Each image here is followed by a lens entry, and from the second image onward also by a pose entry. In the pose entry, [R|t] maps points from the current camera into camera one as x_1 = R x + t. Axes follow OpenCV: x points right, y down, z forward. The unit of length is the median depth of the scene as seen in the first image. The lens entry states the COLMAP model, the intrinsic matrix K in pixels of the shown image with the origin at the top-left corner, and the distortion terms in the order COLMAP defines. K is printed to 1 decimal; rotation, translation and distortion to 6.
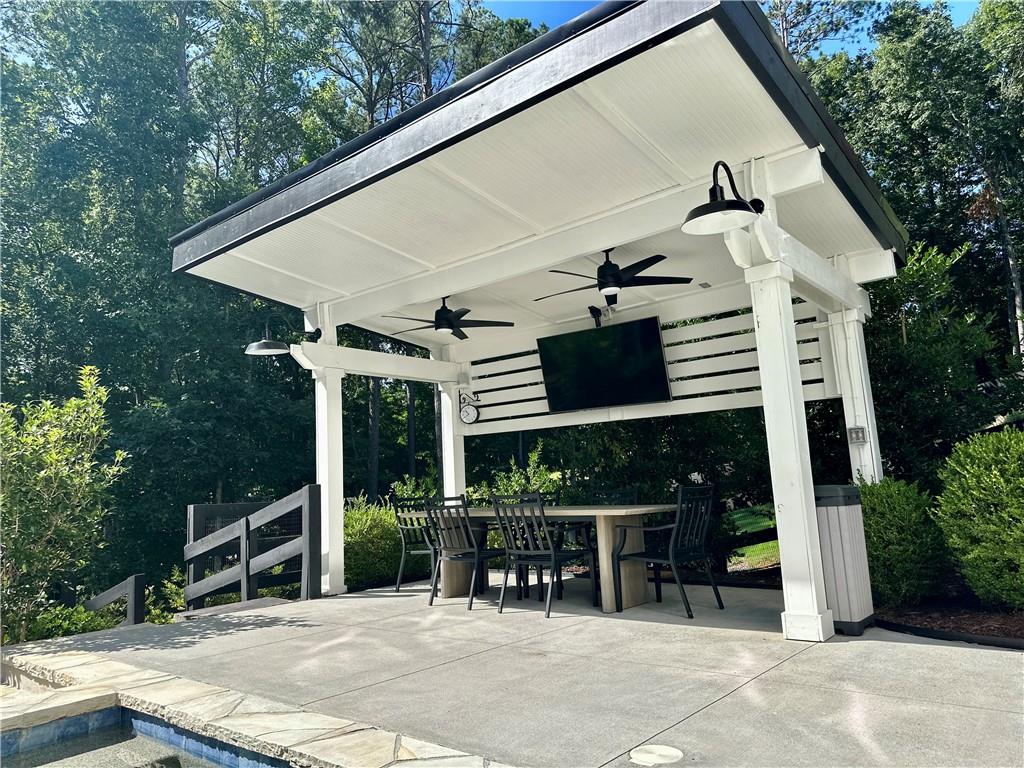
lens RADIAL K [[709.2, 0, 508.0], [0, 709.2, 379.5], [0, 0, 1]] dist [0.008544, -0.003943]
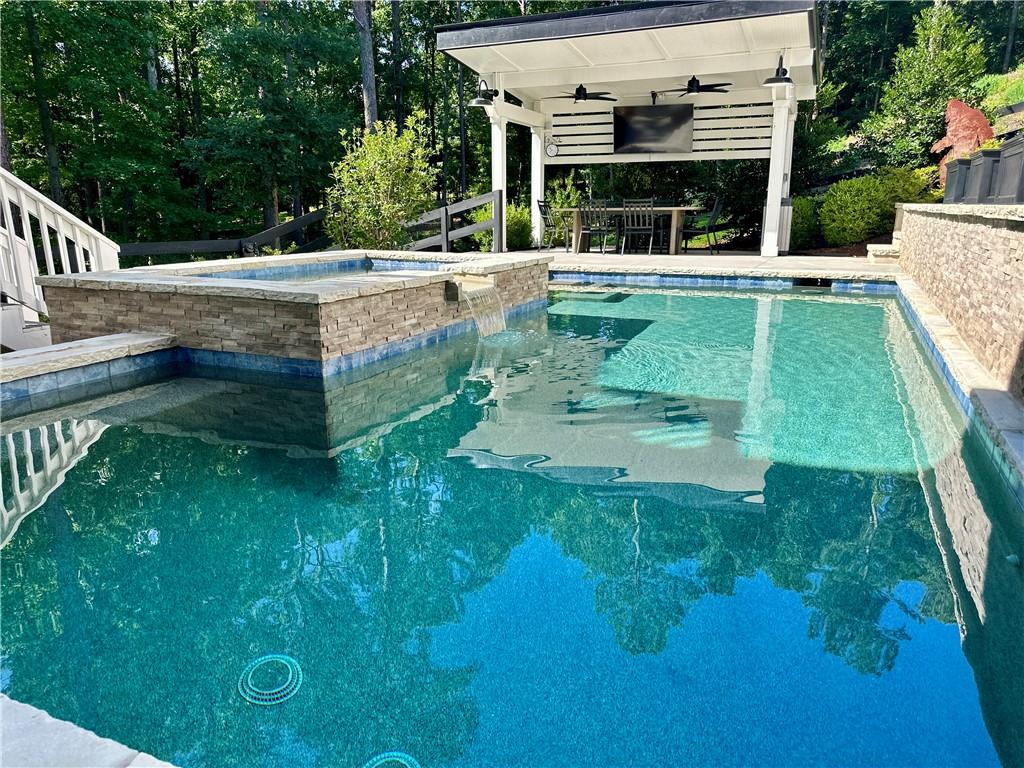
lens RADIAL K [[709.2, 0, 514.0], [0, 709.2, 394.5], [0, 0, 1]] dist [0.008544, -0.003943]
pose [[0.960087, -0.029286, 0.278163, -0.701611], [-0.081368, 0.922247, 0.377942, -0.047513], [-0.267604, -0.385491, 0.883054, -0.720747]]
